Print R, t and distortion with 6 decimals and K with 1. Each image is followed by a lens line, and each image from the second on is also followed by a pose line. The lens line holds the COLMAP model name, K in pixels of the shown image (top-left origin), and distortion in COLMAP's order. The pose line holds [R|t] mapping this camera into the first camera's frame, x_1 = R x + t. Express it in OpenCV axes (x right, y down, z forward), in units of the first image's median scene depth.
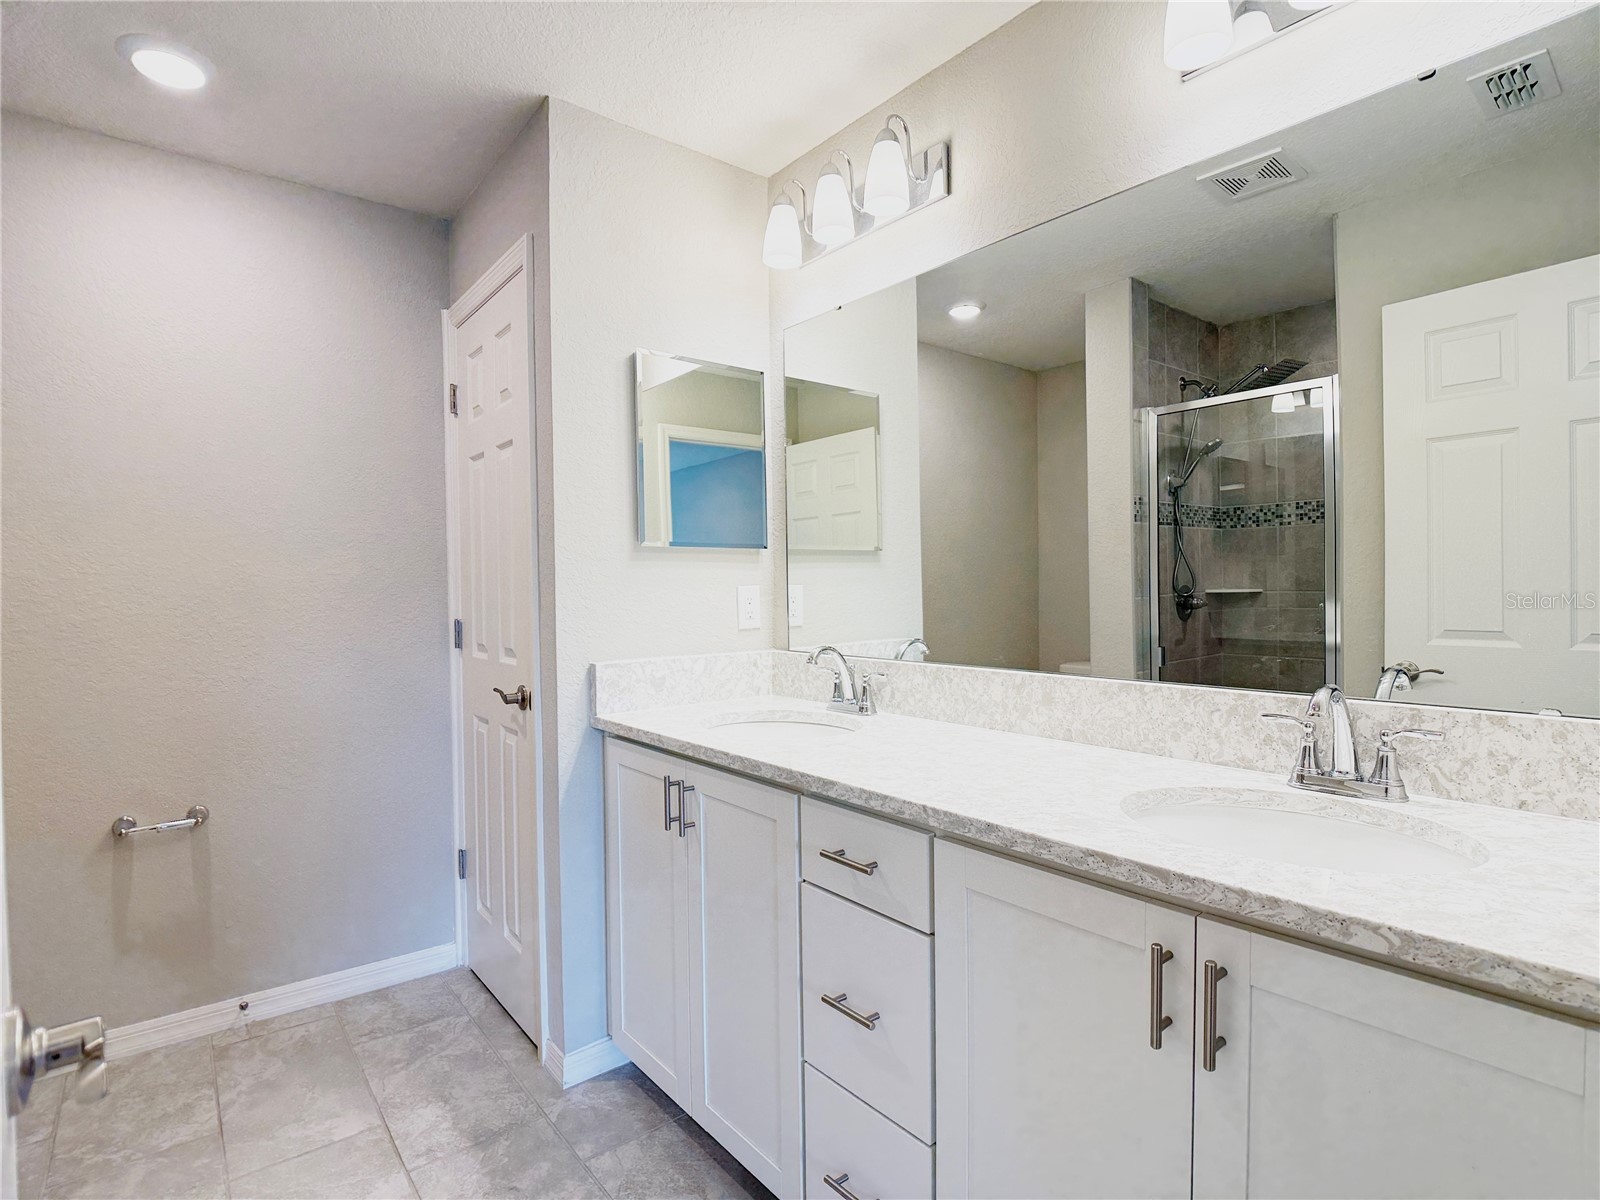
lens RADIAL K [[805.3, 0, 804.4], [0, 805.3, 601.6], [0, 0, 1]] dist [-0.004802, -0.022858]
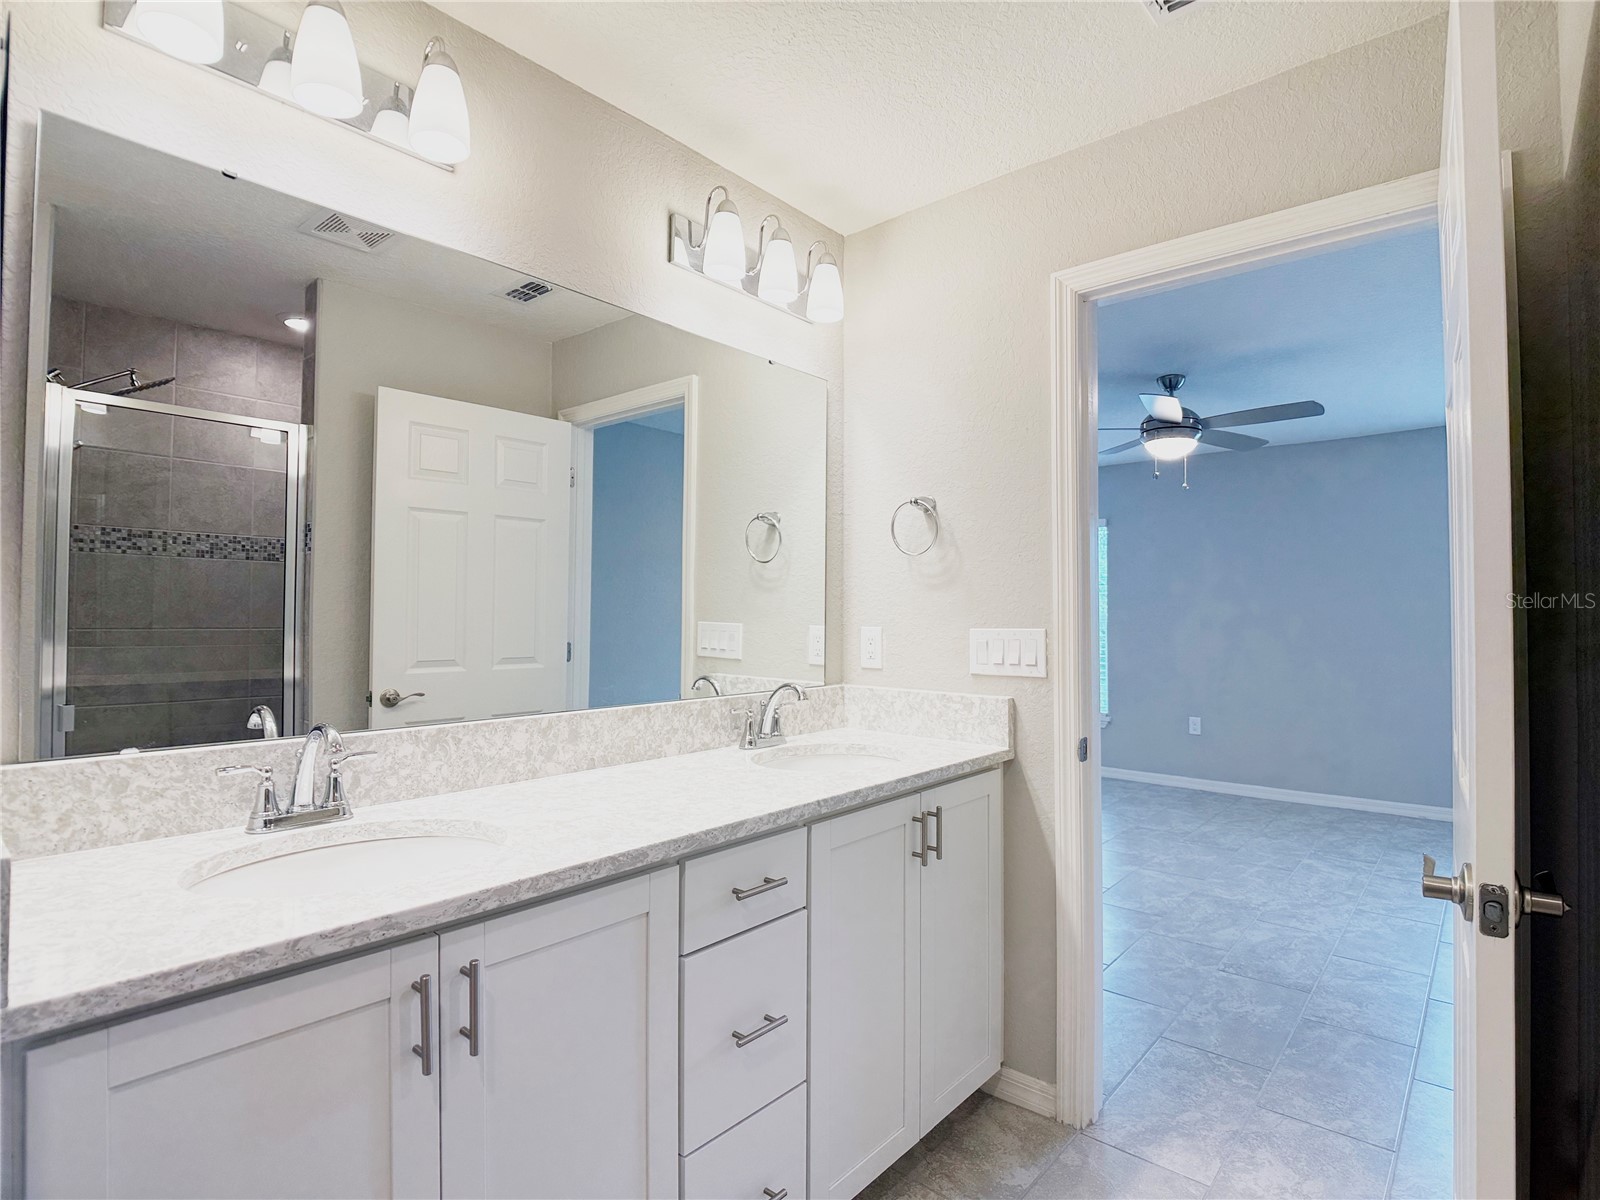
lens RADIAL K [[805.3, 0, 804.4], [0, 805.3, 601.6], [0, 0, 1]] dist [-0.004802, -0.022858]
pose [[-0.169906, 0.026698, 0.985098, -0.772086], [0.013495, 0.999602, -0.024763, -0.024613], [-0.985368, 0.009086, -0.170199, 0.842598]]
